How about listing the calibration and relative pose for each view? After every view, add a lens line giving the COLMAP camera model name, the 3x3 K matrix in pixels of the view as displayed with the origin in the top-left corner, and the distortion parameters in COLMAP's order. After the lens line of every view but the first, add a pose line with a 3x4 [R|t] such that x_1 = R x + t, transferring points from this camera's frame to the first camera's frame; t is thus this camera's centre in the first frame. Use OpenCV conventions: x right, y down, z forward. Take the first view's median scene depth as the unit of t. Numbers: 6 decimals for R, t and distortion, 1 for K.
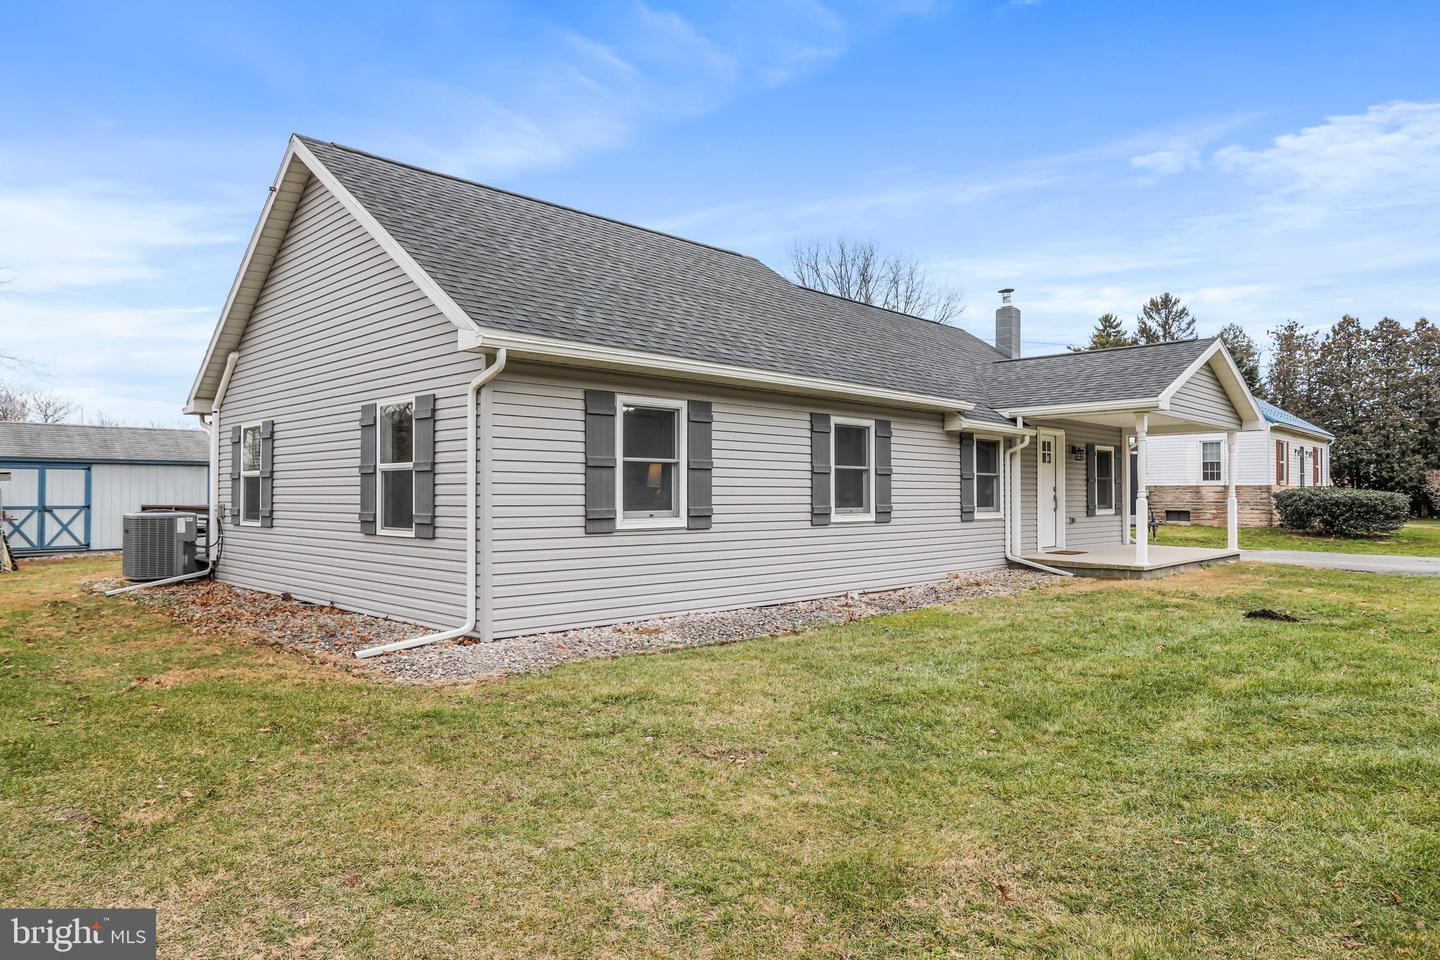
lens RADIAL K [[928.1, 0, 720.0], [0, 928.1, 480.0], [0, 0, 1]] dist [0.000542, 0.000080]
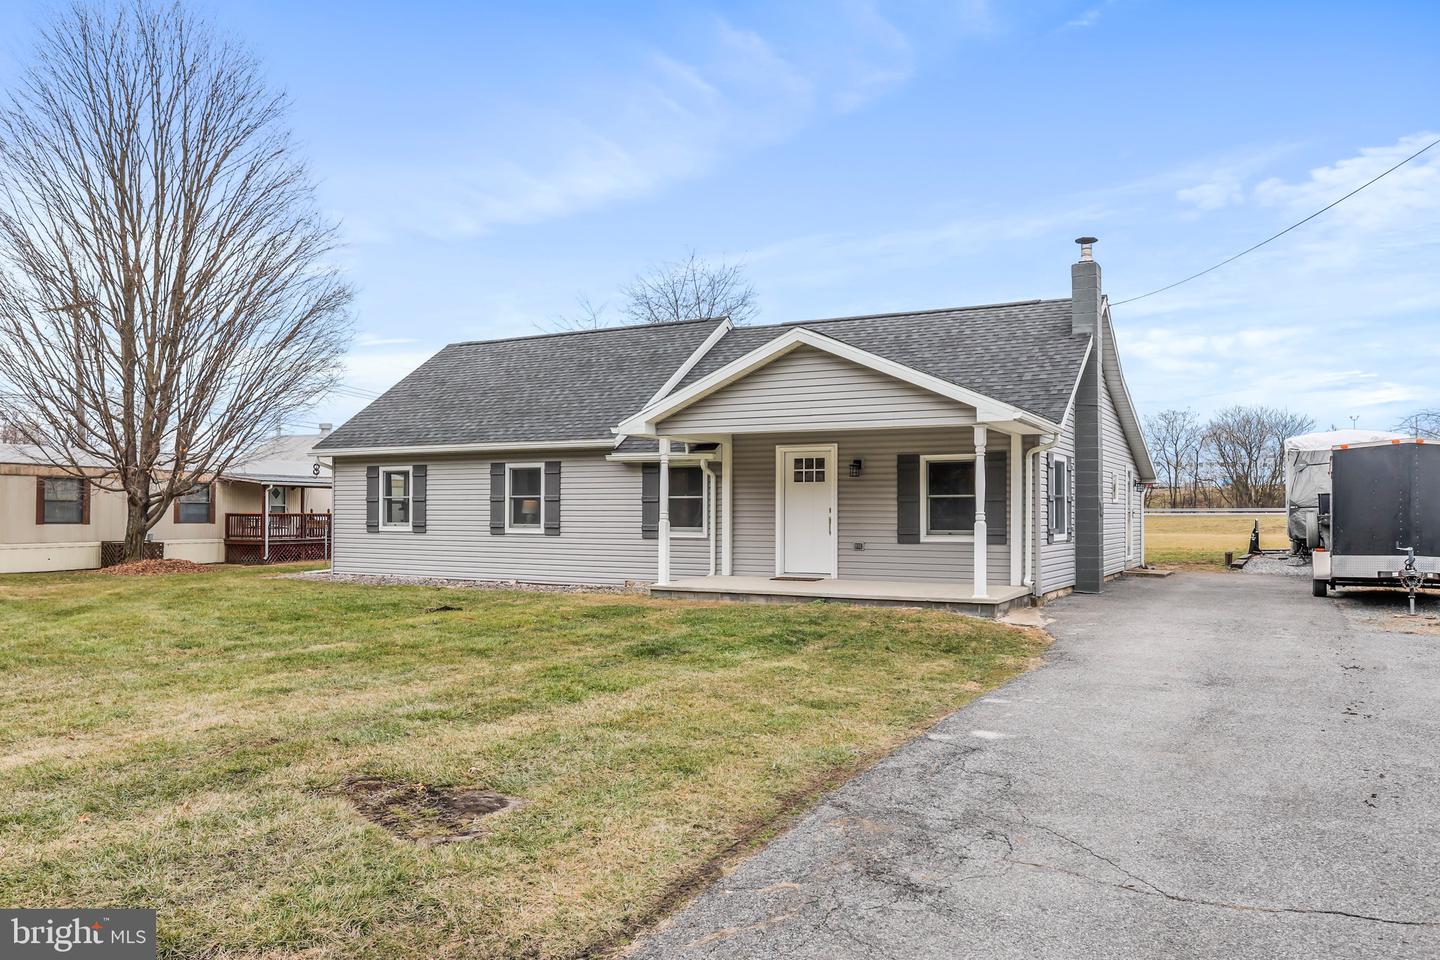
lens RADIAL K [[1135.8, 0, 720.0], [0, 1135.8, 480.0], [0, 0, 1]] dist [-0.084349, -0.000519]
pose [[0.243978, -0.013633, -0.969685, 1.960143], [0.023381, 0.999693, -0.008172, -0.018005], [0.969499, -0.020678, 0.244222, 0.859439]]
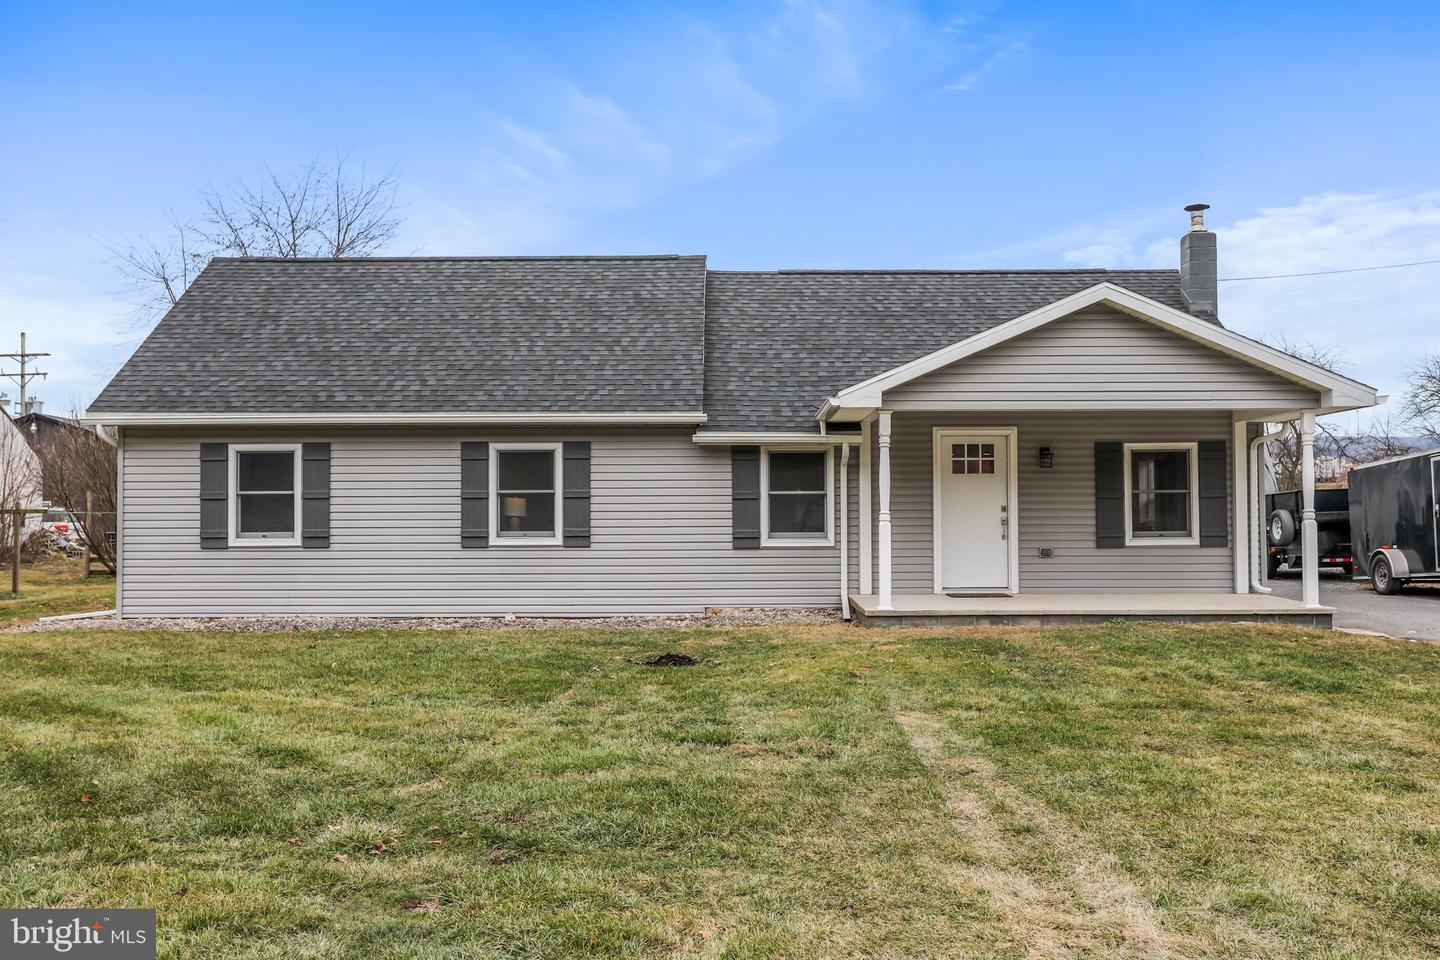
lens RADIAL K [[1323.0, 0, 720.0], [0, 1323.0, 480.0], [0, 0, 1]] dist [-0.011421, -0.008232]
pose [[0.694555, -0.007288, -0.719402, 1.332759], [0.016650, 0.999844, 0.005946, -0.031599], [0.719247, -0.016108, 0.694568, 0.144672]]
